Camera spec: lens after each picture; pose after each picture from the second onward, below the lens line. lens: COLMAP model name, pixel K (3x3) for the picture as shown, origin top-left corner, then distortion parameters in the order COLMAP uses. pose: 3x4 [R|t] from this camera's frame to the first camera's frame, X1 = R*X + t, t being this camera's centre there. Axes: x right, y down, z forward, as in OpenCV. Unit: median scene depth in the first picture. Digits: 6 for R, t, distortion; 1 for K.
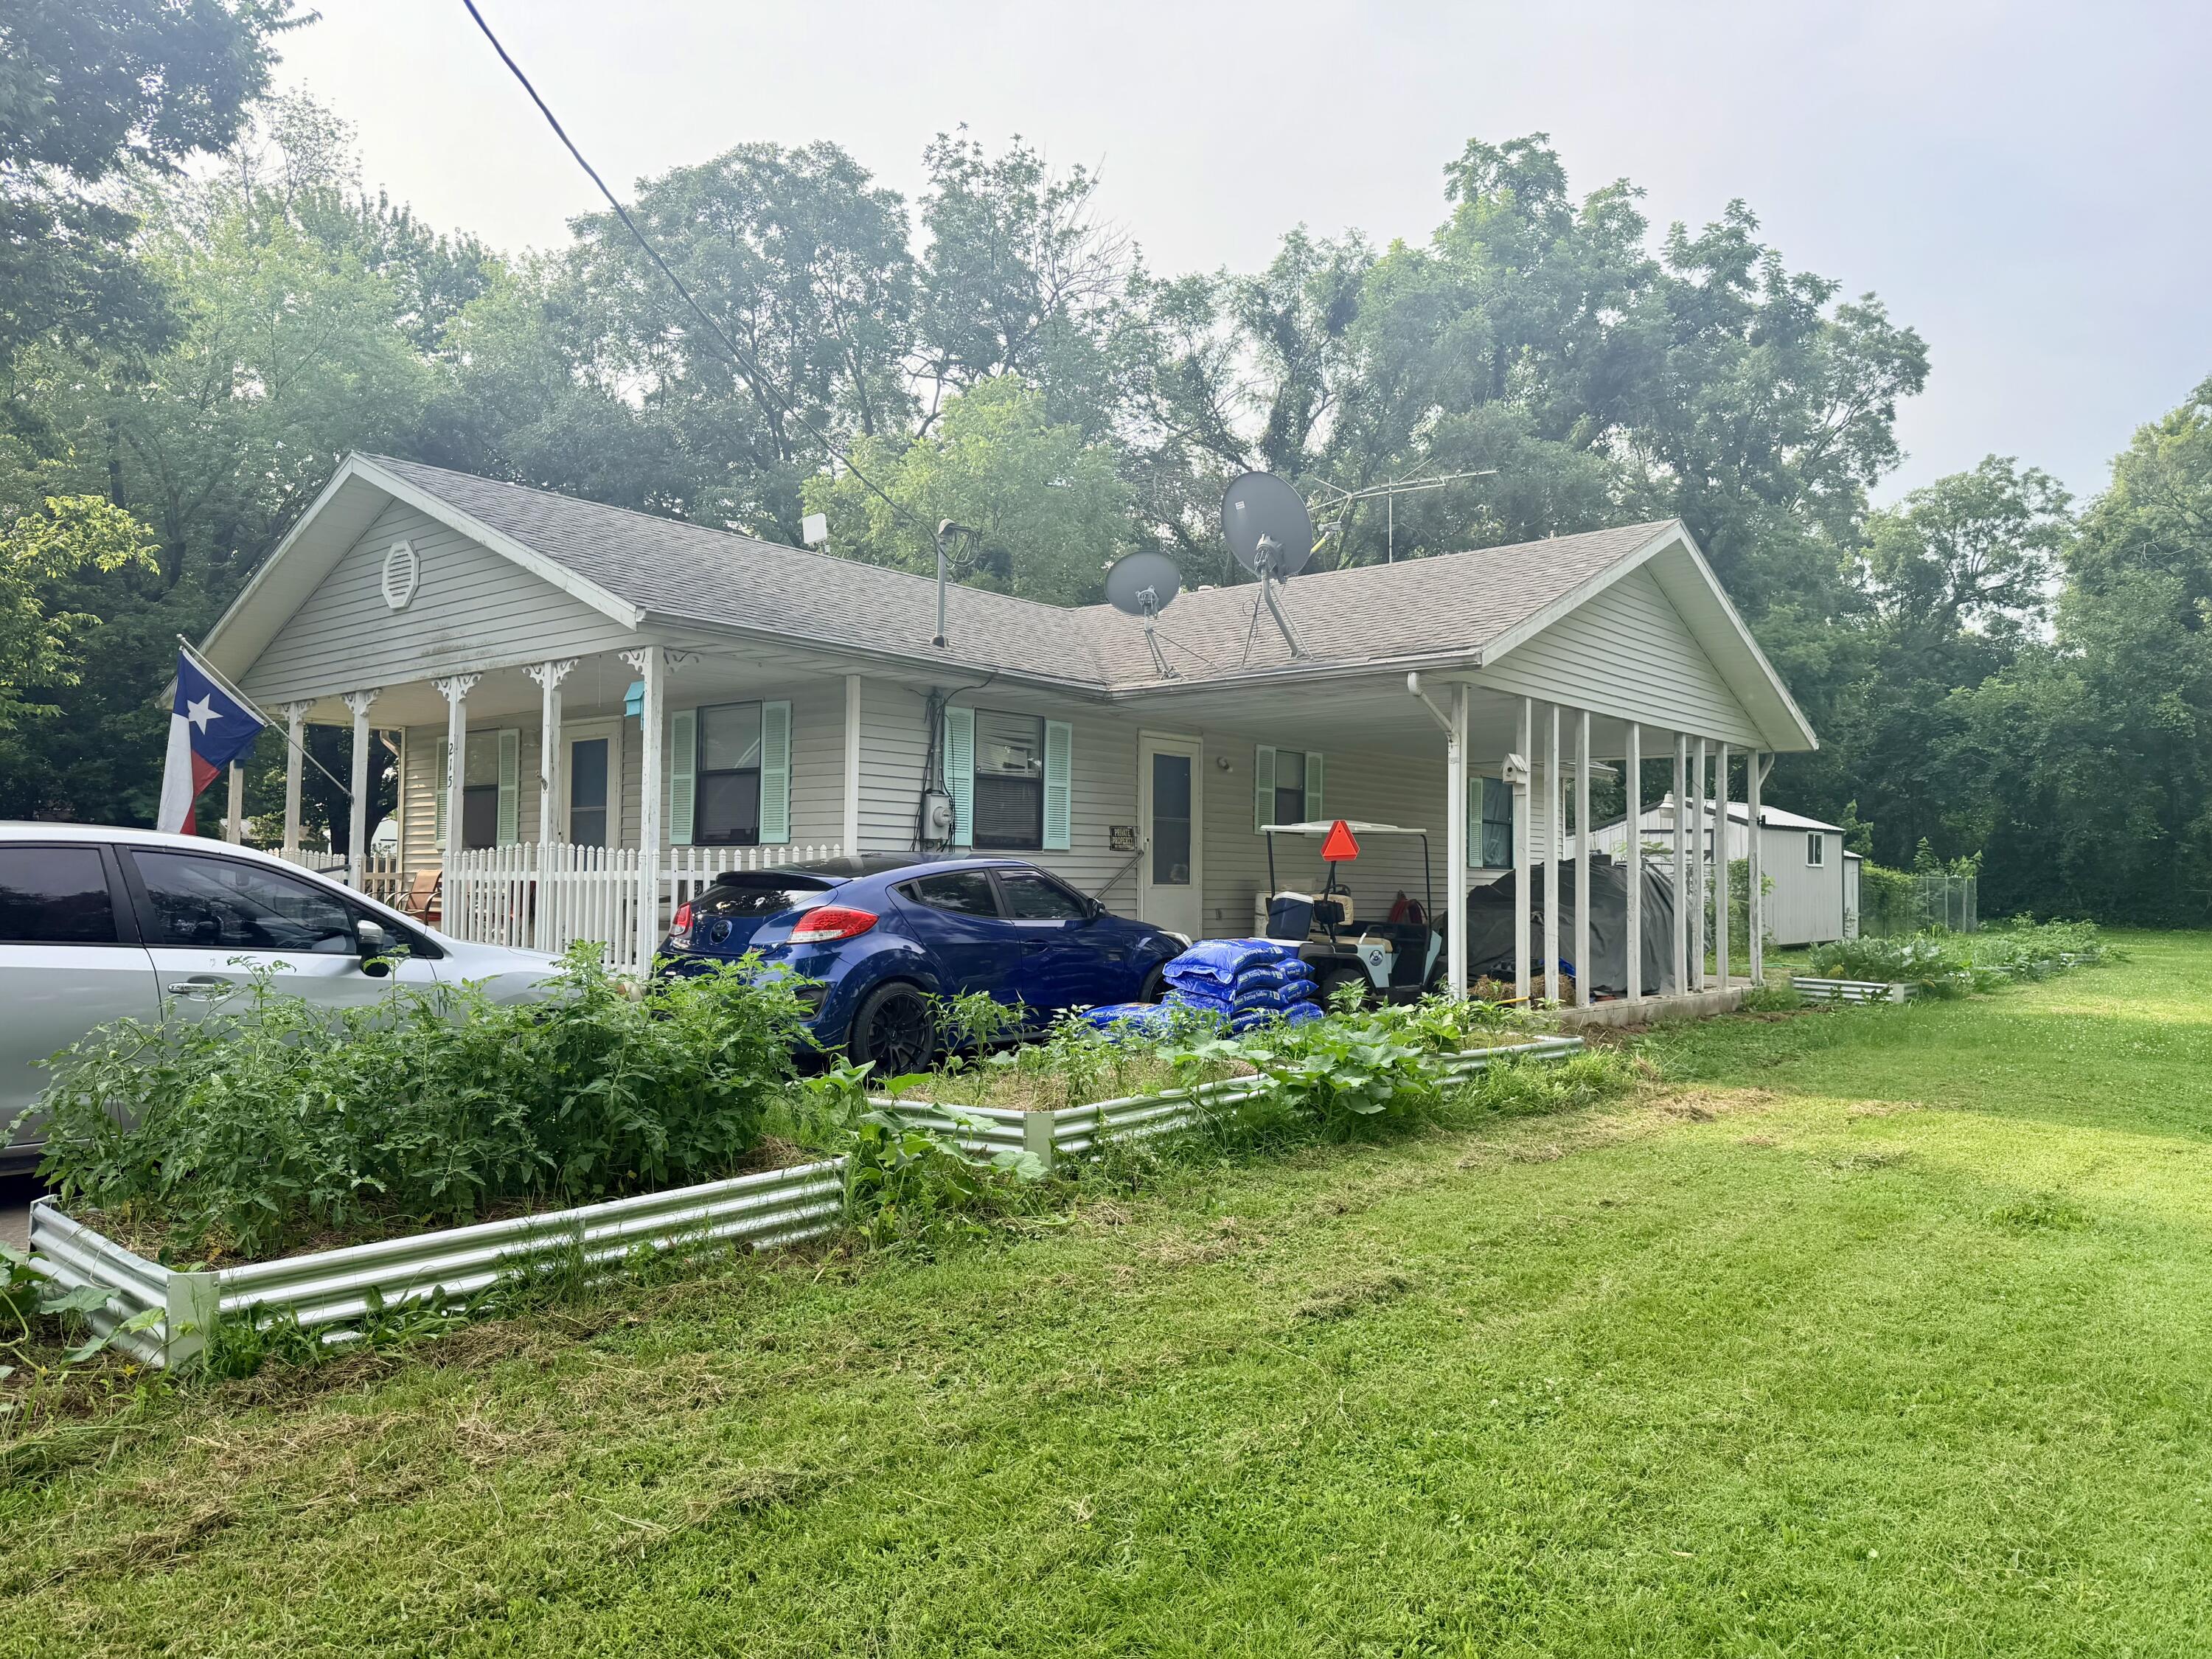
lens RADIAL K [[1553.7, 0, 1112.9], [0, 1553.7, 819.5], [0, 0, 1]] dist [0.063218, -0.077938]
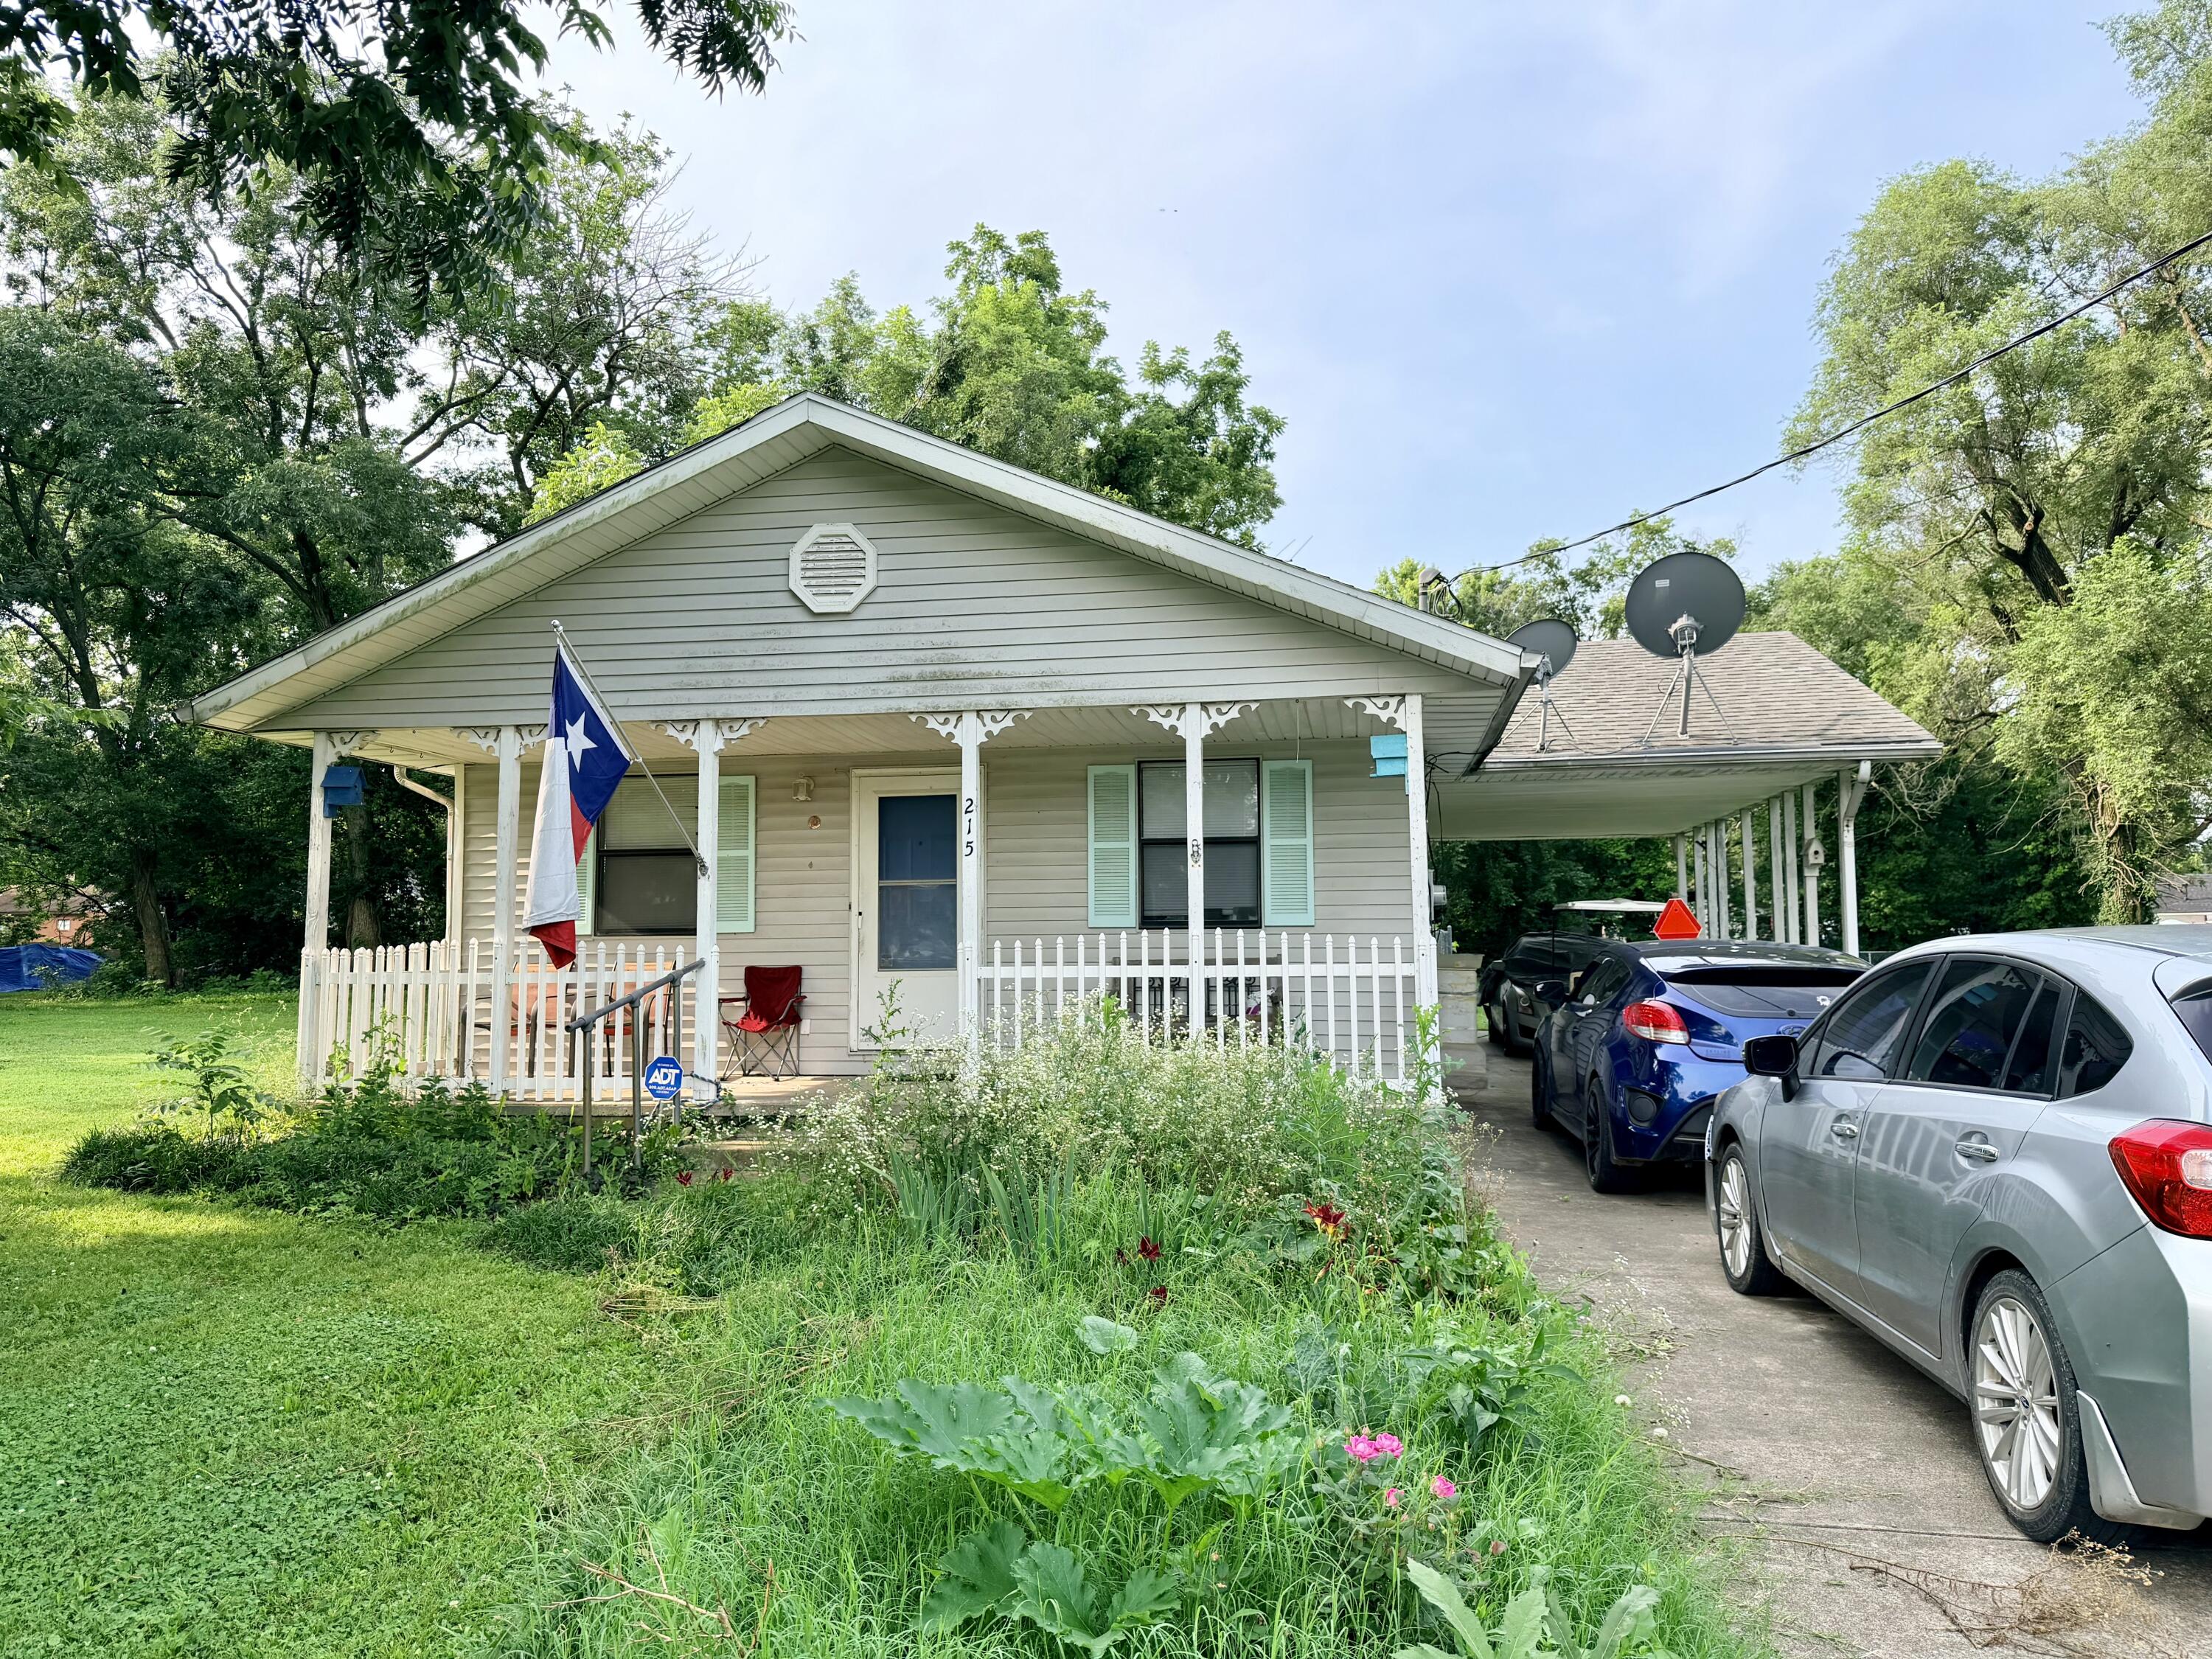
lens RADIAL K [[1539.1, 0, 1097.7], [0, 1539.1, 828.5], [0, 0, 1]] dist [0.153323, -0.294490]
pose [[0.867841, 0.021461, 0.496378, -0.265828], [-0.004019, 0.999337, -0.036179, -0.002738], [-0.496825, 0.029403, 0.867352, 0.116023]]
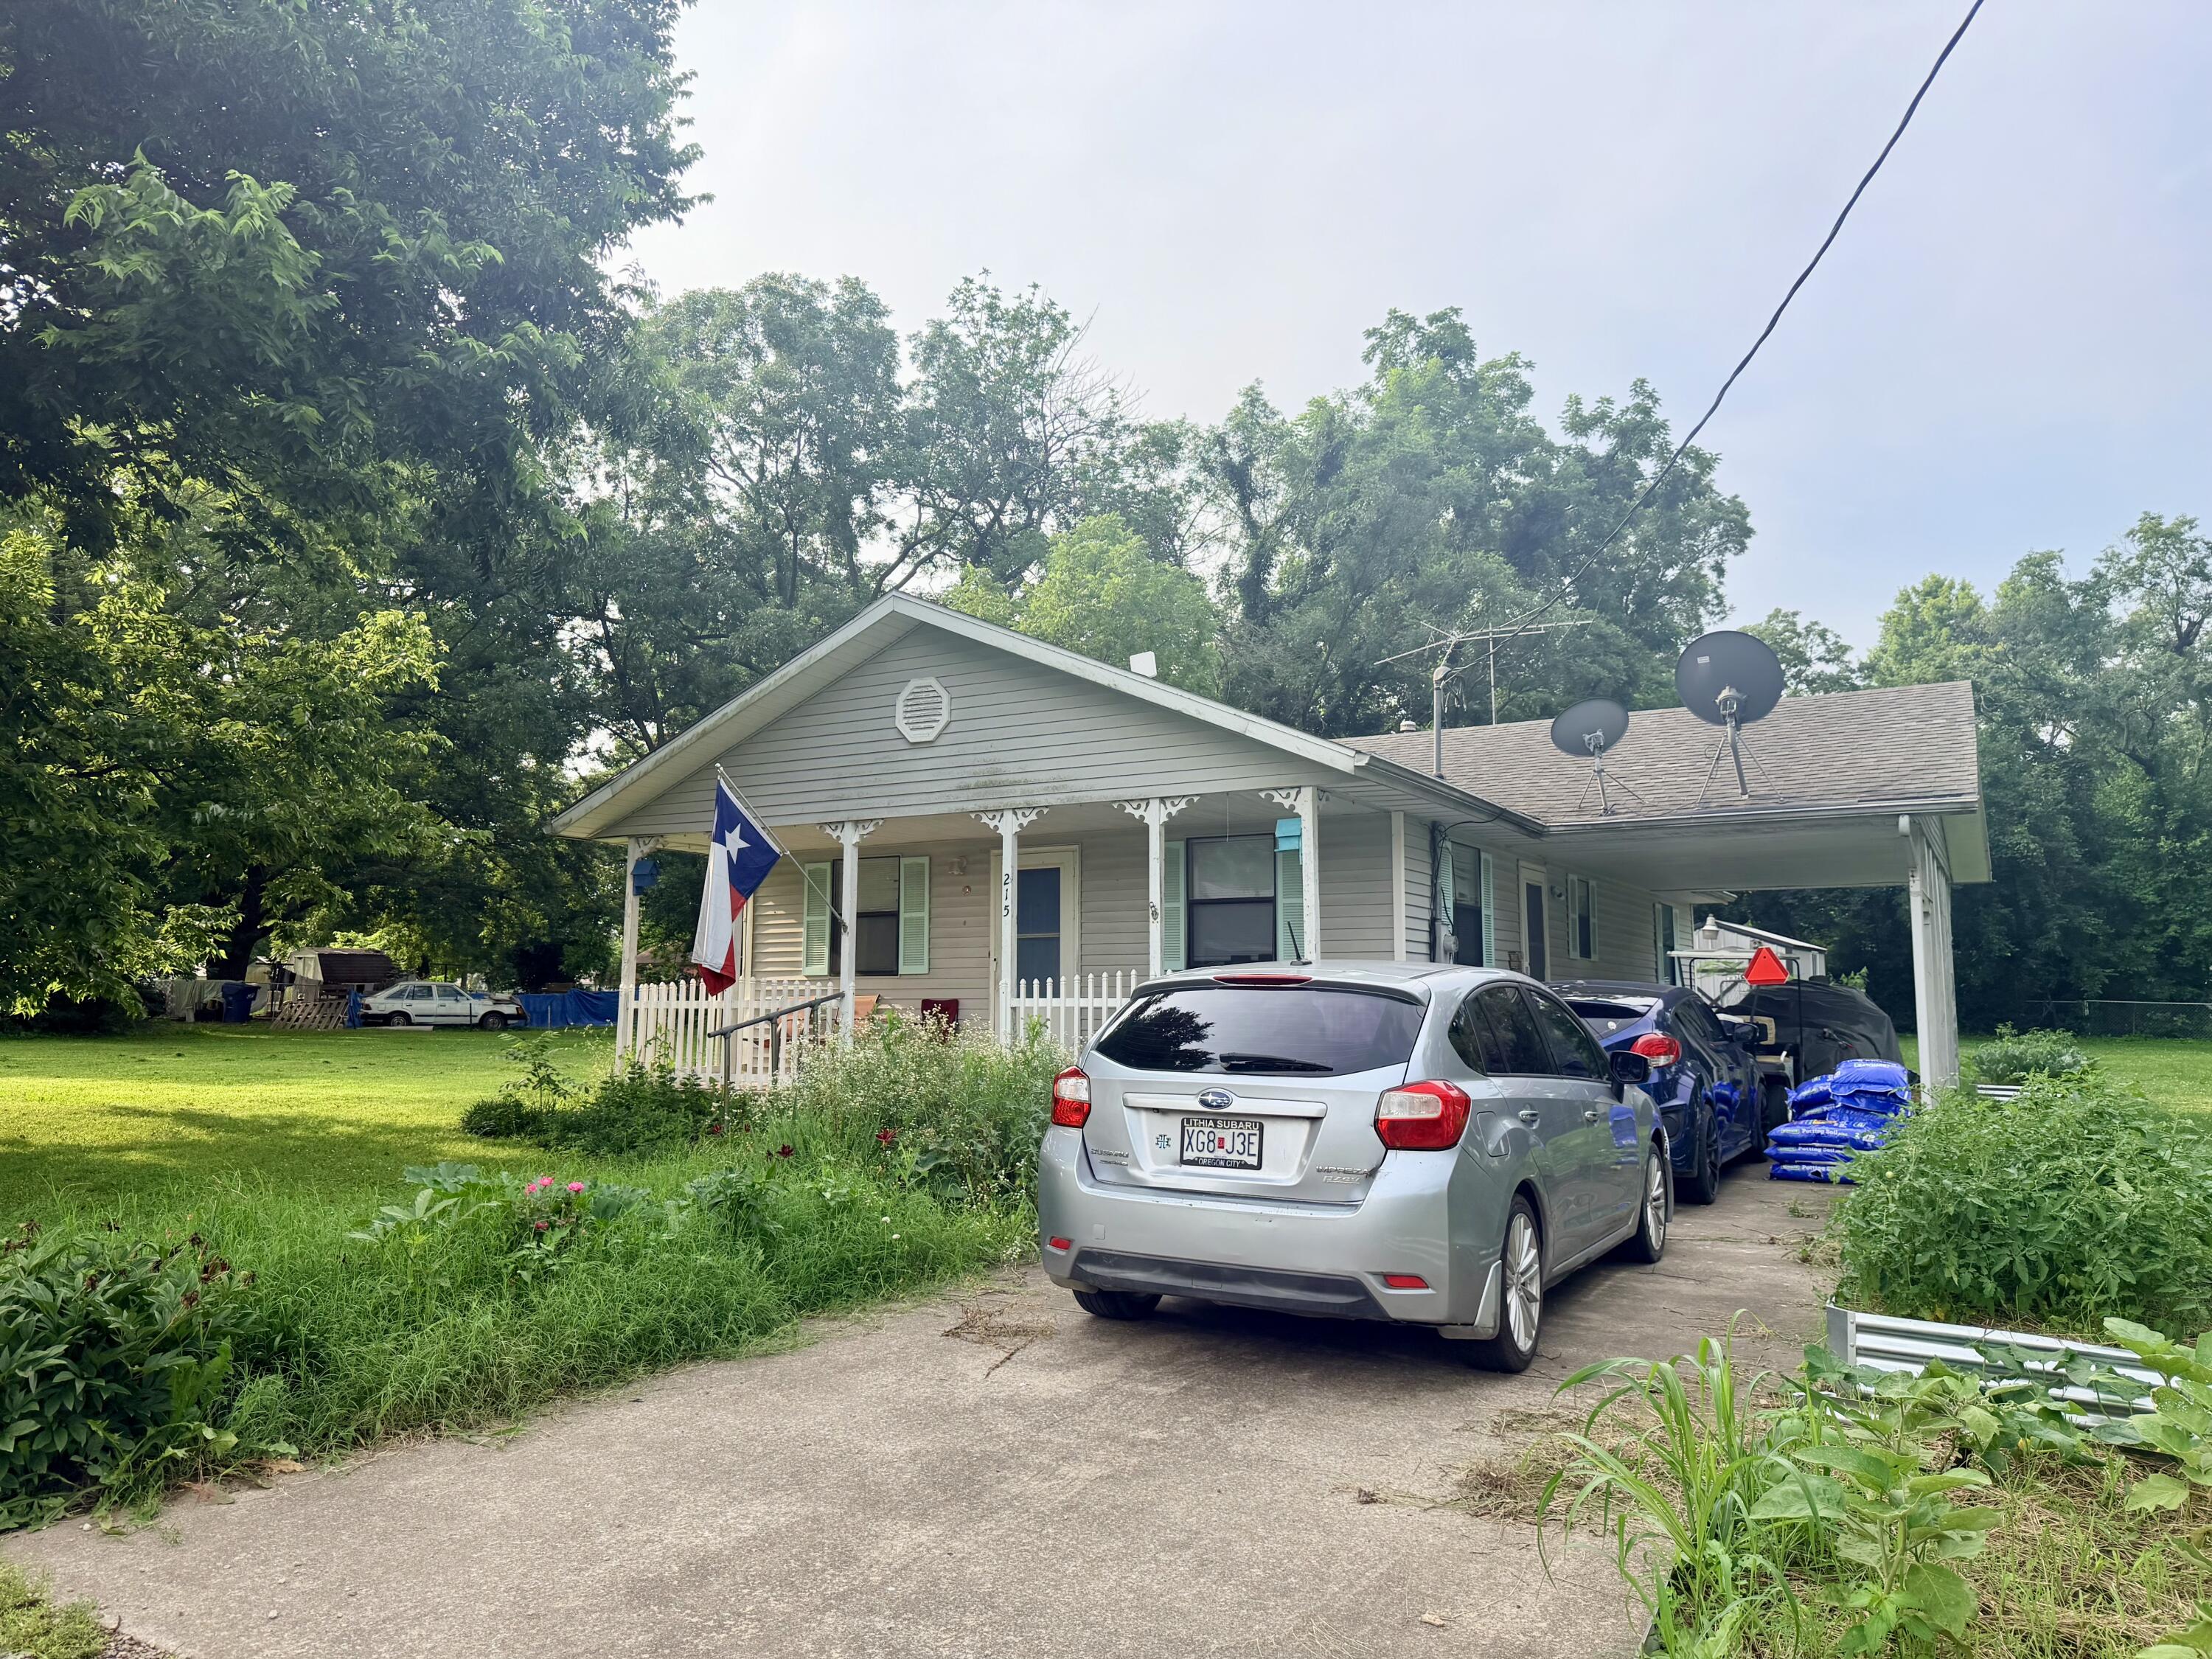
lens RADIAL K [[1539.1, 0, 1097.7], [0, 1539.1, 828.5], [0, 0, 1]] dist [0.153323, -0.294490]
pose [[0.986416, 0.008060, 0.164068, -0.190642], [0.003427, 0.997568, -0.069614, -0.002848], [-0.164230, 0.069230, 0.983990, -0.002783]]
